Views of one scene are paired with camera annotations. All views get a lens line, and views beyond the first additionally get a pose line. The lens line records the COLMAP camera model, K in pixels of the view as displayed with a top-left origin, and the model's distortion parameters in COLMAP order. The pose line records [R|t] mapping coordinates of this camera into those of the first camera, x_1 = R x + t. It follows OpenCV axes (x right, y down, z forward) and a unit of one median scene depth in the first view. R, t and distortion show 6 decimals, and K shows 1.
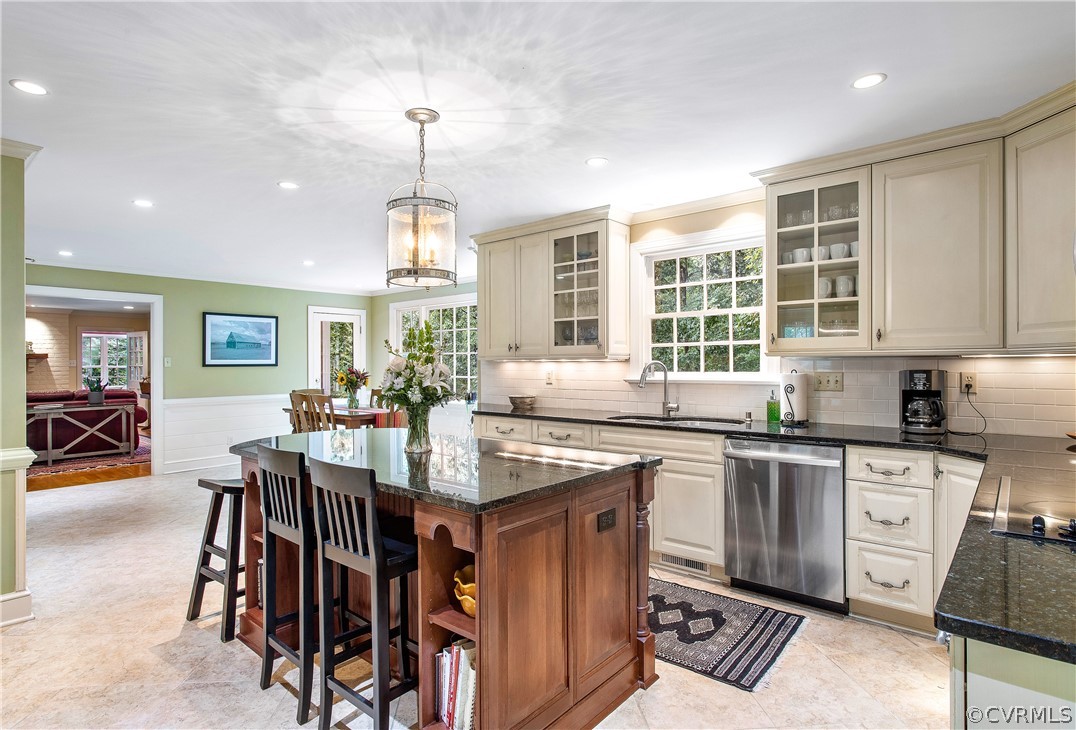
lens RADIAL K [[565.8, 0, 538.0], [0, 565.8, 365.0], [0, 0, 1]] dist [-0.000068, -0.000564]
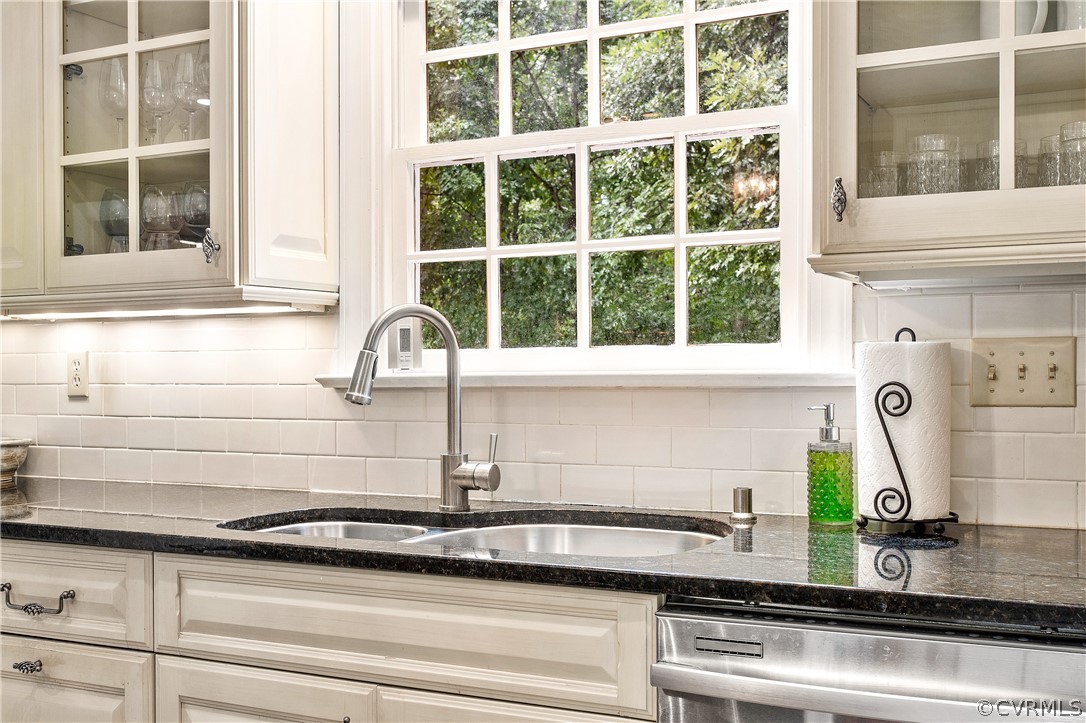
lens RADIAL K [[1261.5, 0, 543.0], [0, 1261.5, 361.5], [0, 0, 1]] dist [0.001714, -0.004605]
pose [[0.974863, -0.001240, 0.222800, 0.134190], [0.002420, 0.999984, -0.005025, 0.023368], [-0.222790, 0.005438, 0.974851, 0.402626]]
